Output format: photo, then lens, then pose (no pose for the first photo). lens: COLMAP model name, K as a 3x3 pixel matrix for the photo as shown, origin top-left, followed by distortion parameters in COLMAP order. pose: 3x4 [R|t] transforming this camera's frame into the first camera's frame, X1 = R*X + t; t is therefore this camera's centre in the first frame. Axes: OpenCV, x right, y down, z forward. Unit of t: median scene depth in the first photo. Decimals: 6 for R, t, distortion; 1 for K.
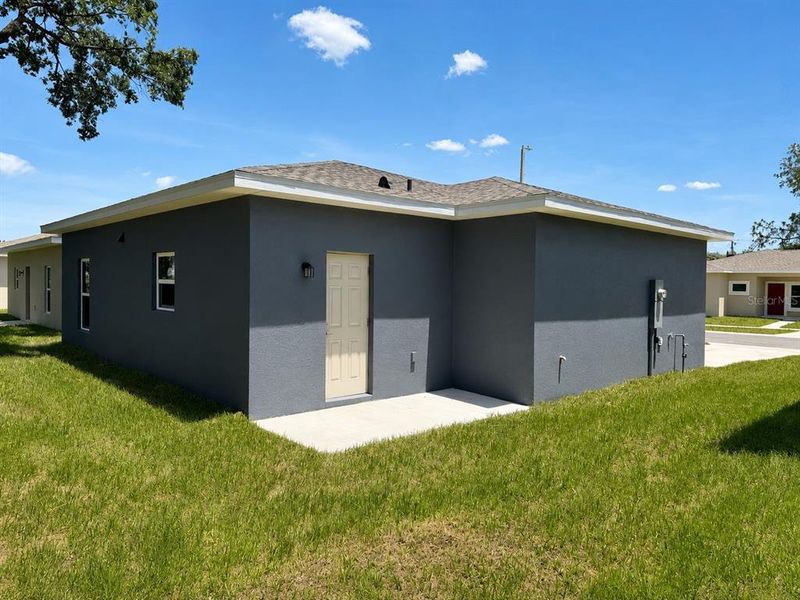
lens RADIAL K [[552.8, 0, 400.0], [0, 552.8, 300.0], [0, 0, 1]] dist [0.007095, 0.002524]
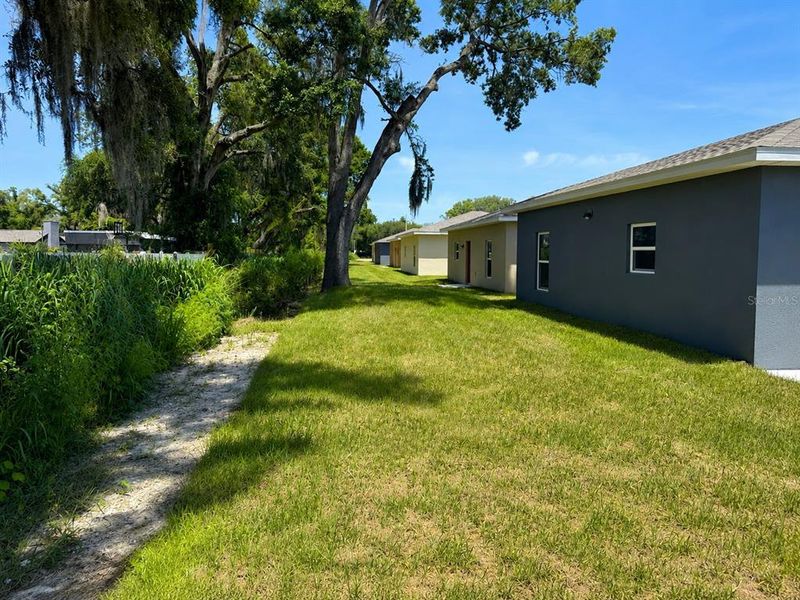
lens RADIAL K [[552.8, 0, 400.0], [0, 552.8, 300.0], [0, 0, 1]] dist [0.007095, 0.002524]
pose [[0.804584, 0.032401, -0.592954, -0.053960], [-0.000804, 0.998569, 0.053474, 0.005254], [0.593838, -0.042548, 0.803459, -0.094477]]
